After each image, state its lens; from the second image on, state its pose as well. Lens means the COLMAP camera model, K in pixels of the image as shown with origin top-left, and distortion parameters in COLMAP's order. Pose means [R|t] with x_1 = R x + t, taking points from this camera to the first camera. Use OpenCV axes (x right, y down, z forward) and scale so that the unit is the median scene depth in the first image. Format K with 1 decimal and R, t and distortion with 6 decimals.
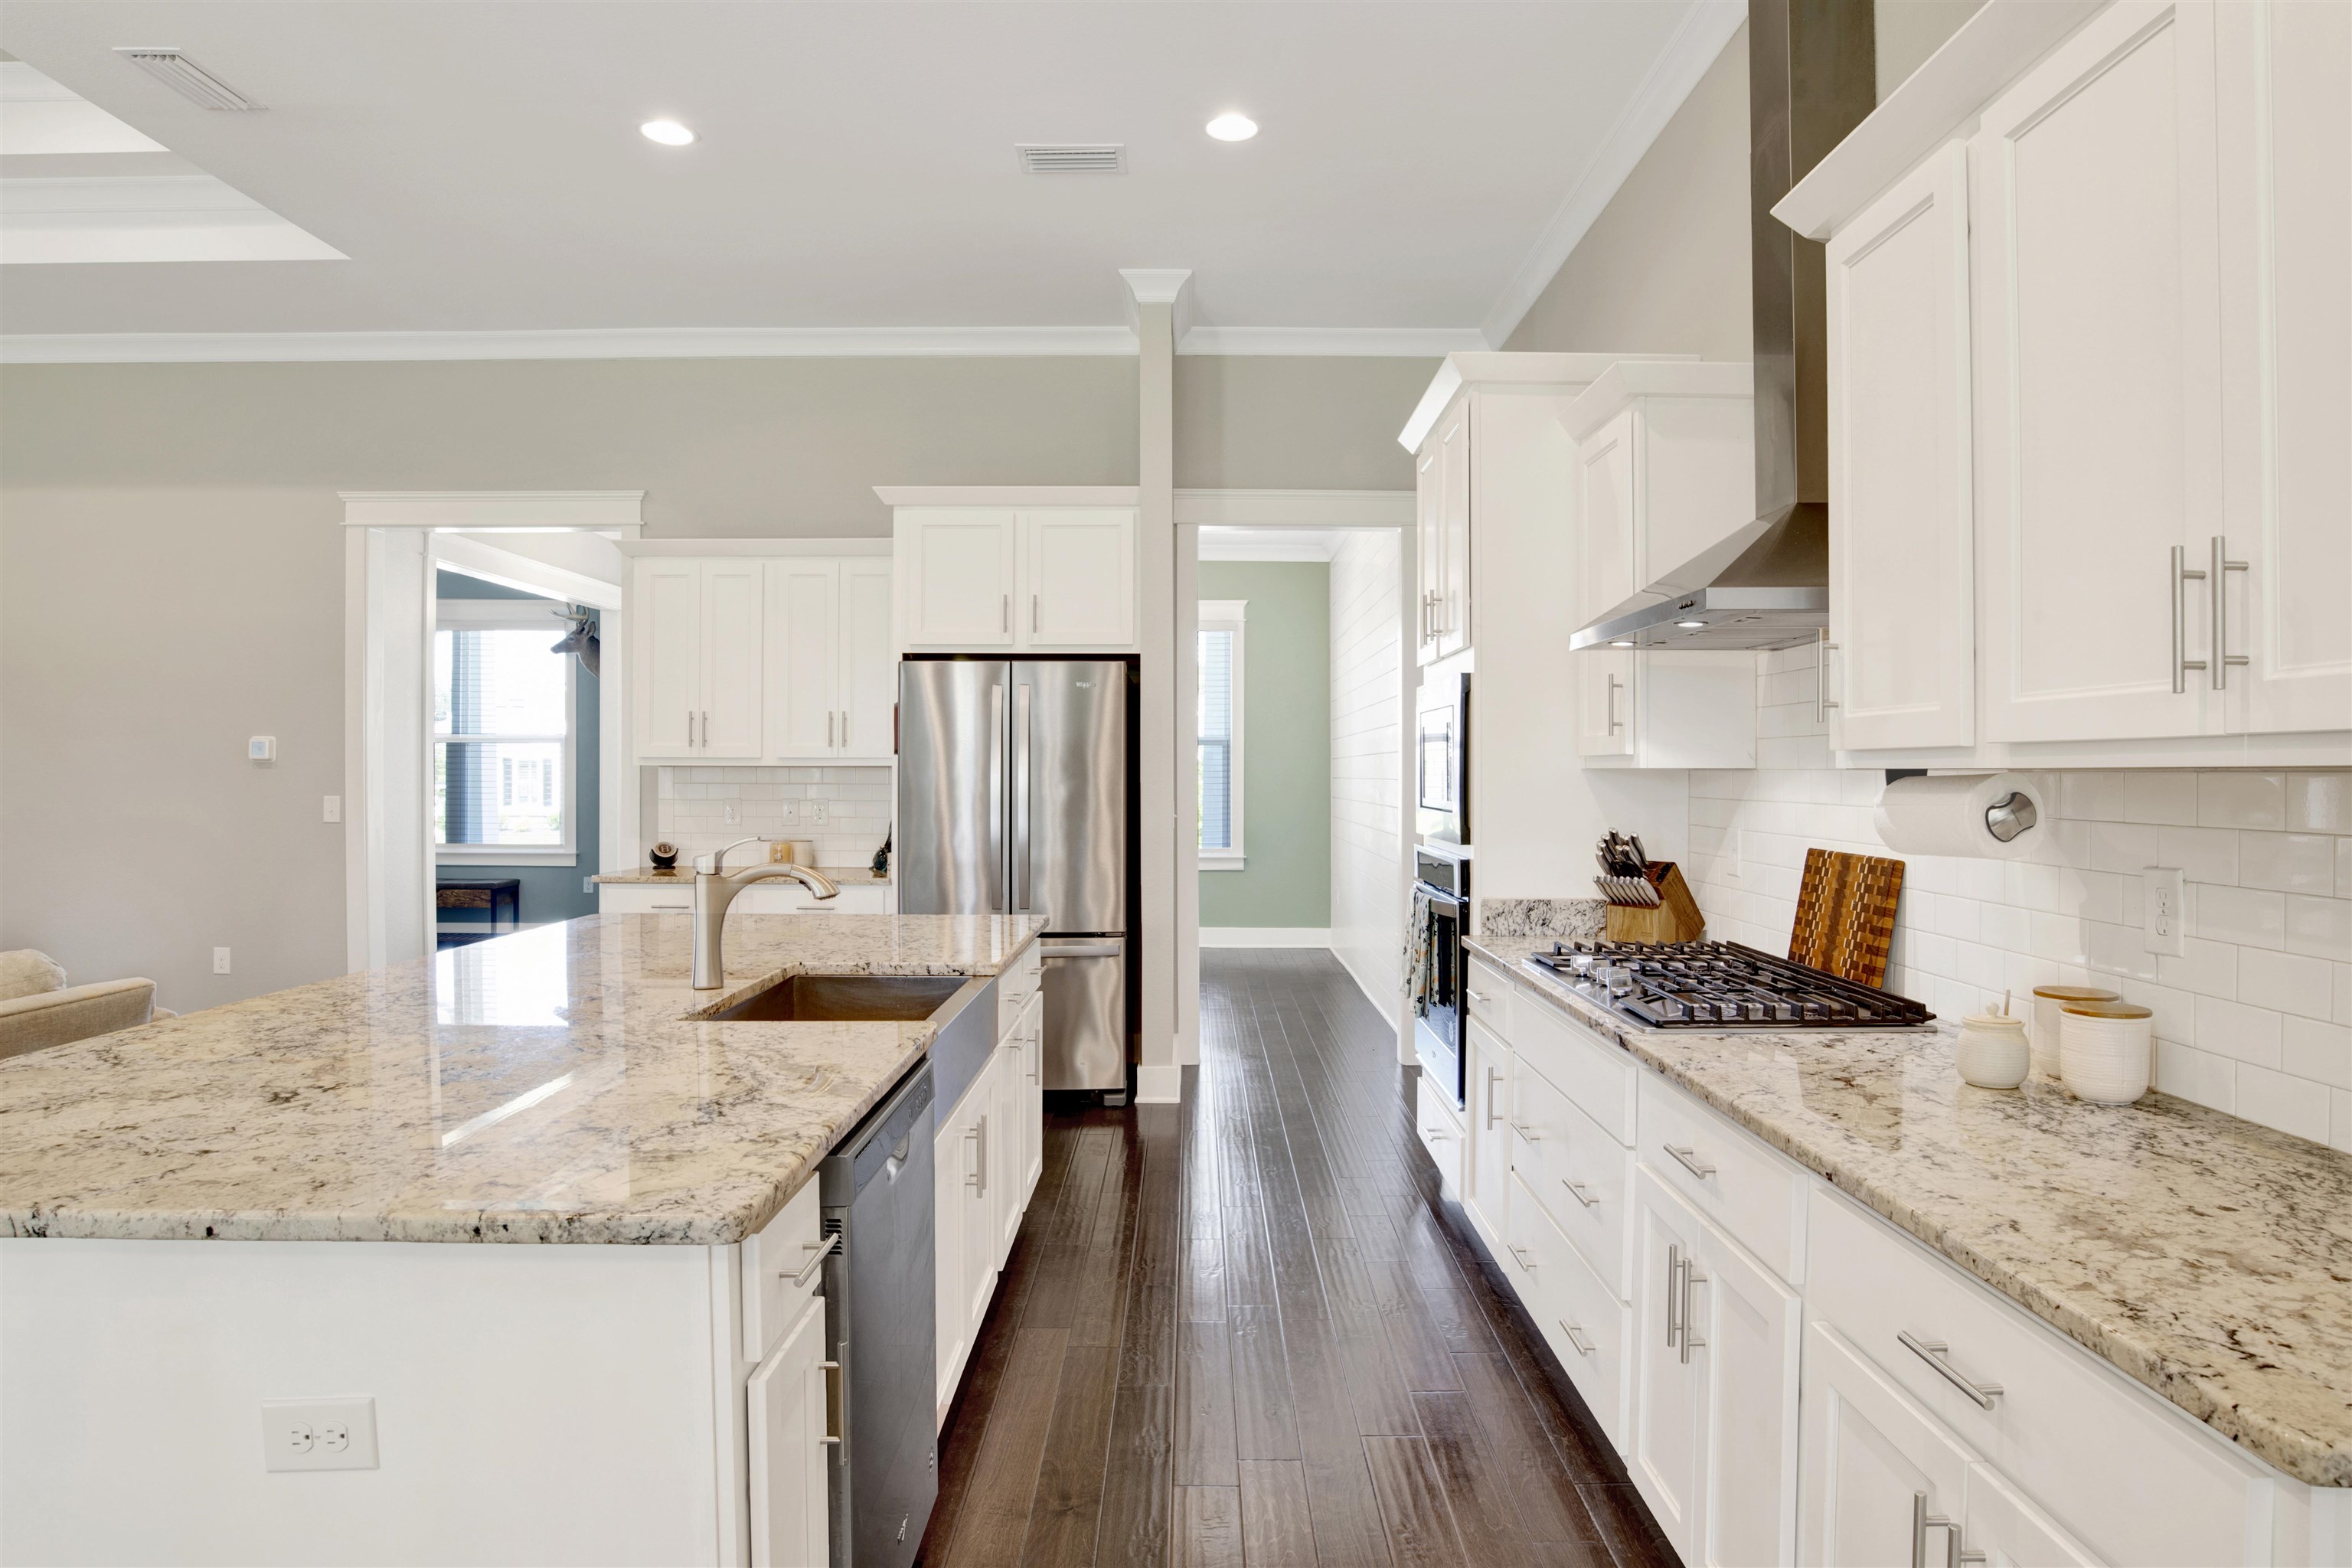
lens RADIAL K [[1383.4, 0, 1179.0], [0, 1383.4, 765.6], [0, 0, 1]] dist [-0.037786, 0.001702]
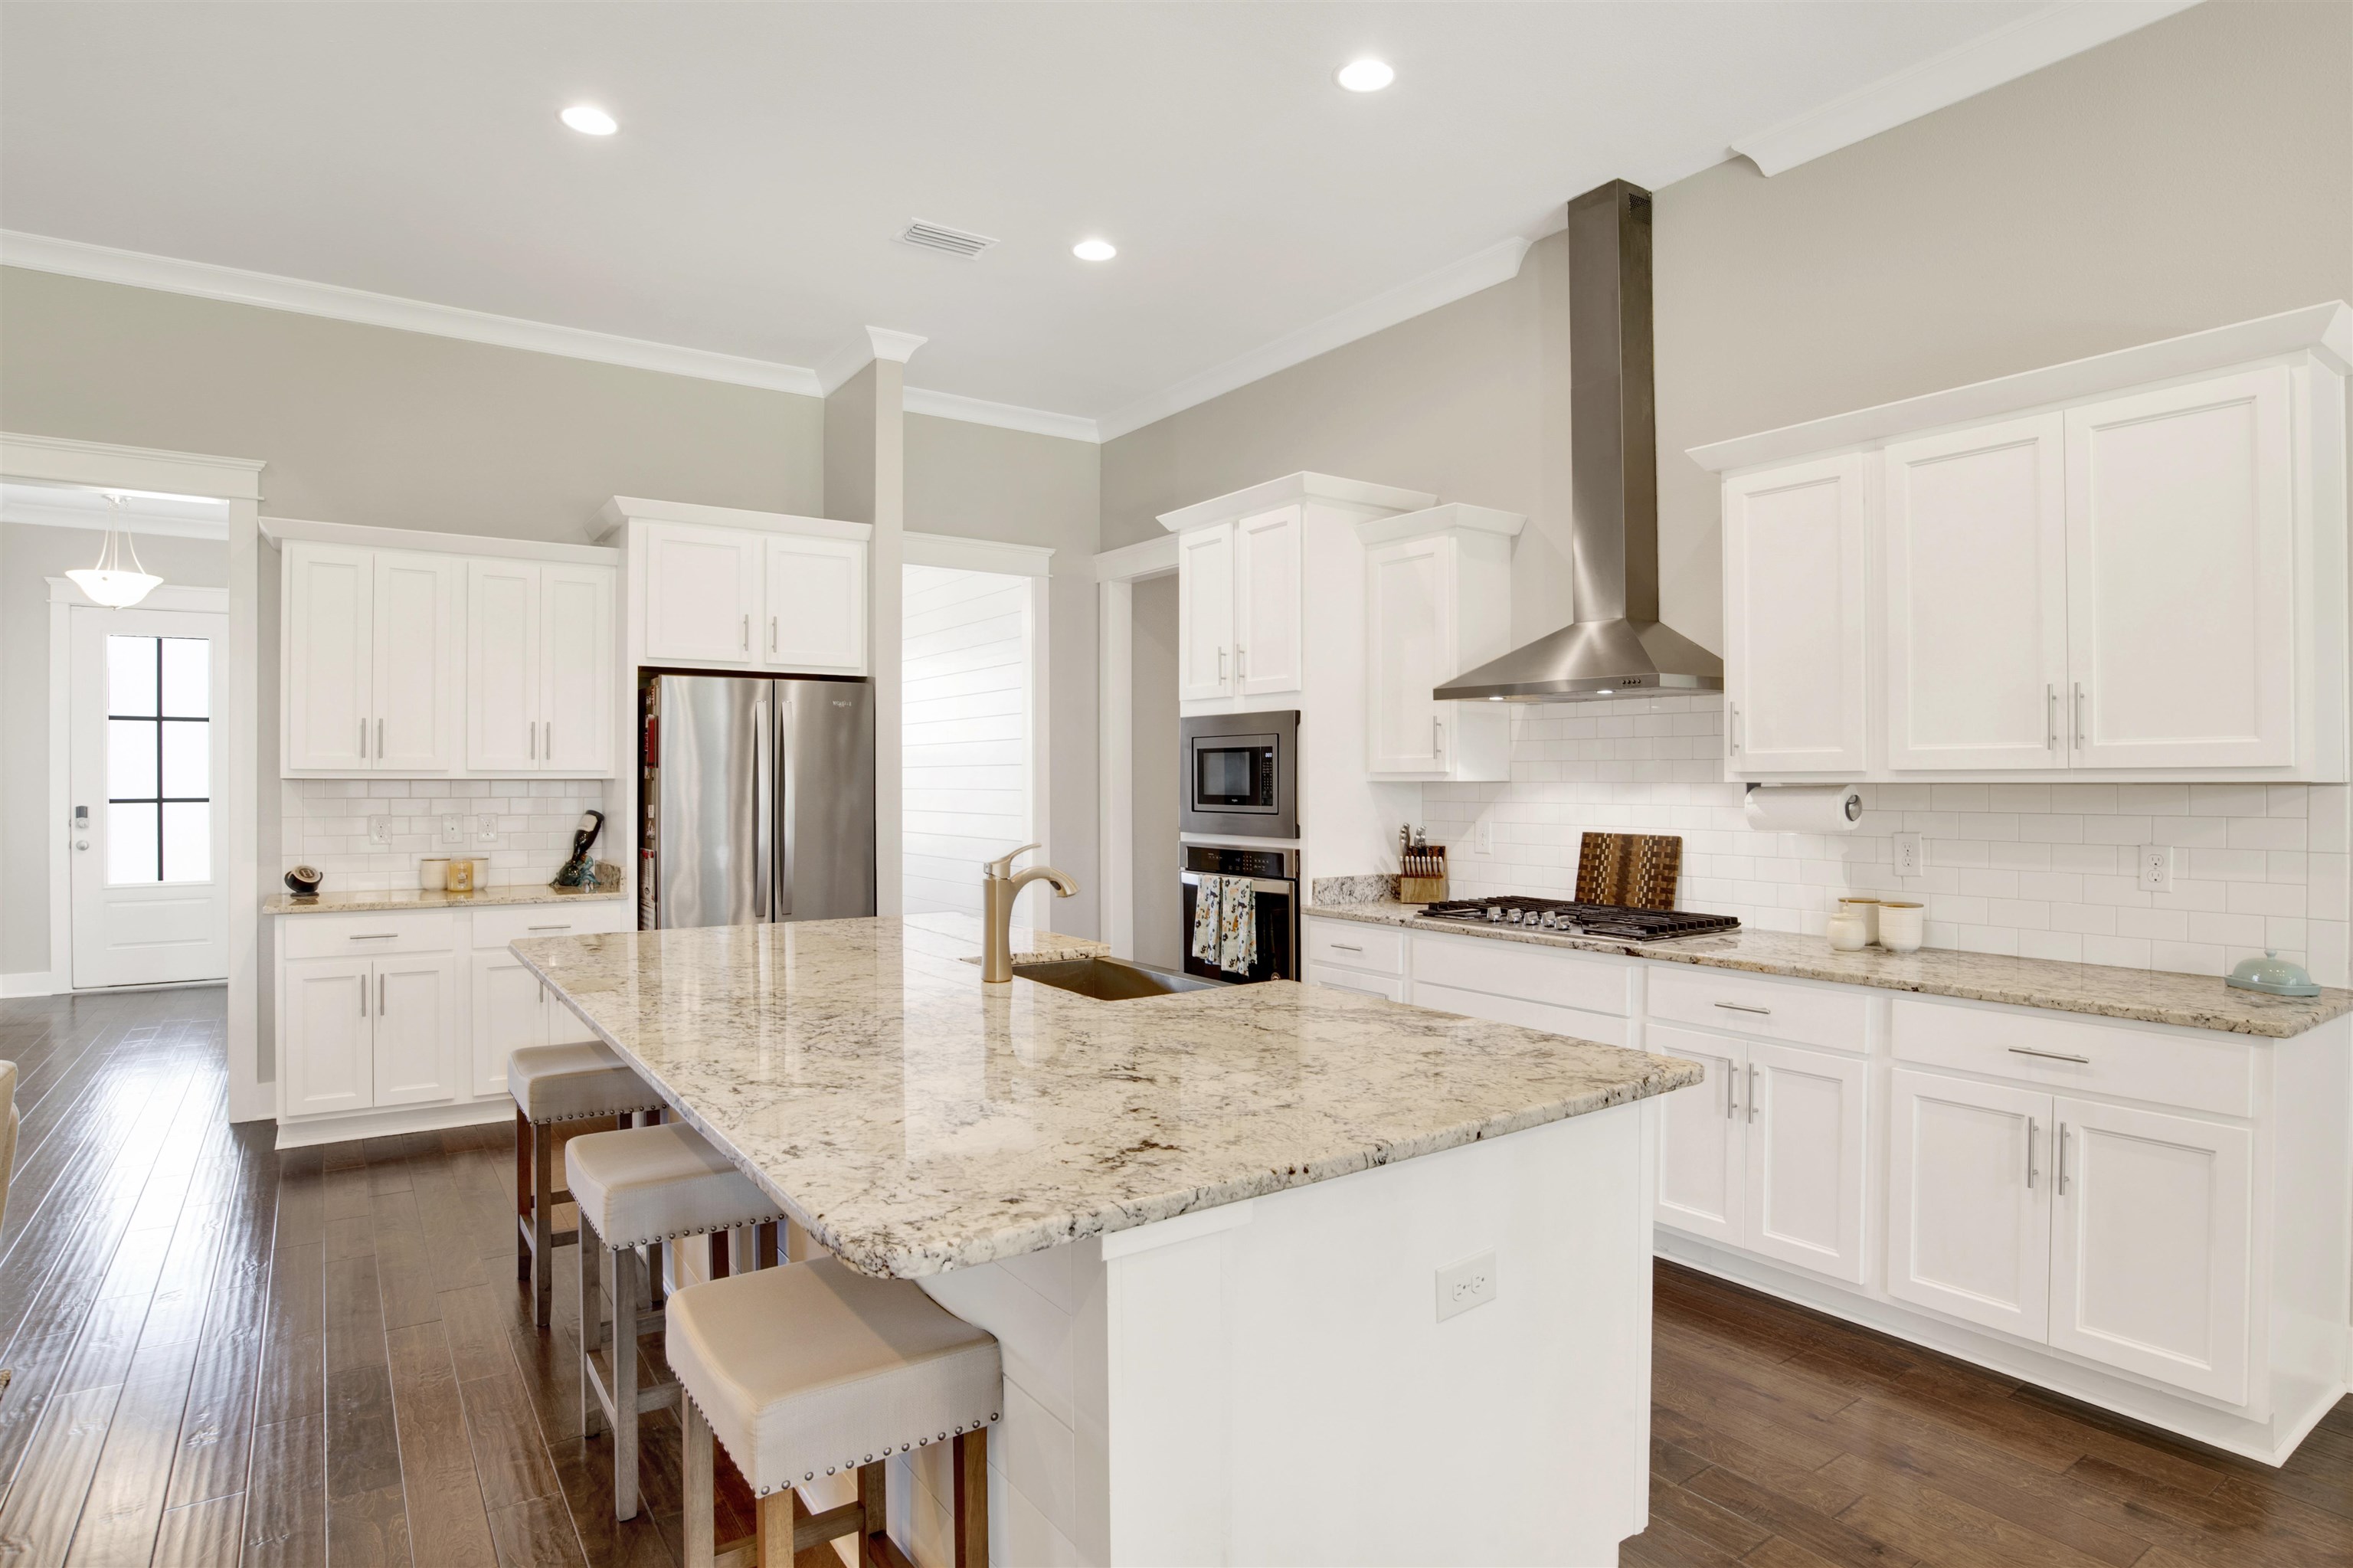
lens RADIAL K [[1268.4, 0, 1185.7], [0, 1268.4, 778.2], [0, 0, 1]] dist [-0.057478, 0.017847]
pose [[0.819634, 0.000071, 0.572888, -0.735581], [-0.000979, 0.999999, 0.001277, -0.003577], [-0.572887, -0.001608, 0.819633, 0.065612]]
